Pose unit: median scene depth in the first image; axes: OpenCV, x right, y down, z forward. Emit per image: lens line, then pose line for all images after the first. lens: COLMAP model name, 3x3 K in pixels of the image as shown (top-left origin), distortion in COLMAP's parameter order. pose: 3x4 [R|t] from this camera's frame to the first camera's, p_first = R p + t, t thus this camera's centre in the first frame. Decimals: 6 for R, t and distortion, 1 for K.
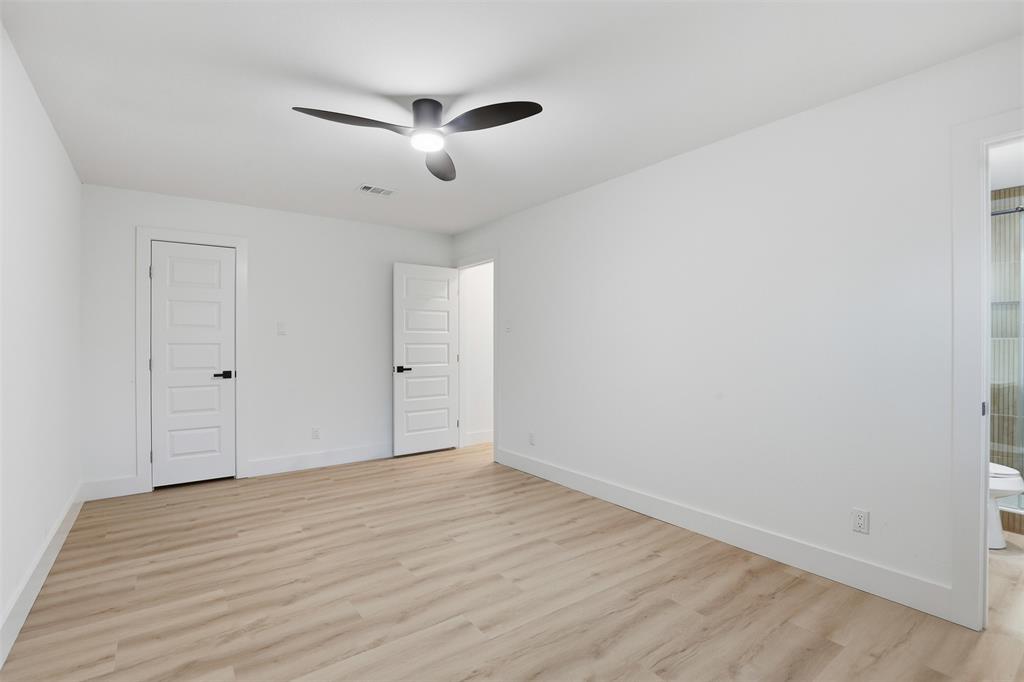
lens RADIAL K [[482.3, 0, 510.4], [0, 482.3, 347.0], [0, 0, 1]] dist [-0.026588, 0.001403]
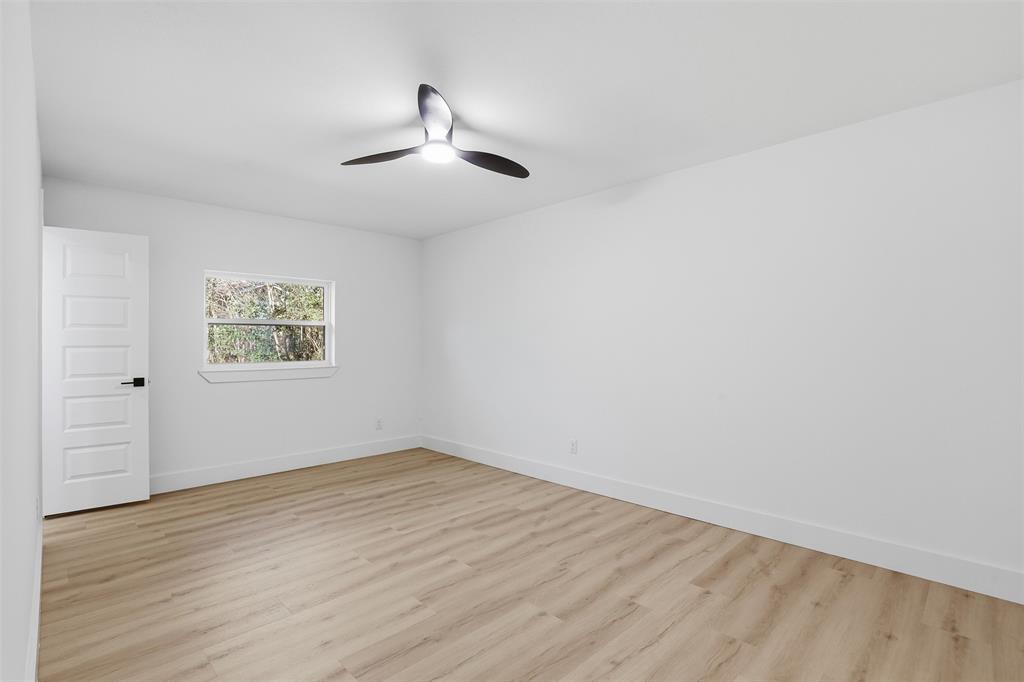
lens RADIAL K [[482.3, 0, 510.4], [0, 482.3, 347.0], [0, 0, 1]] dist [-0.026588, 0.001403]
pose [[-0.990299, 0.005355, -0.138849, -0.184040], [0.004235, 0.999956, 0.008363, -0.012262], [0.138887, 0.007694, -0.990278, 2.054425]]
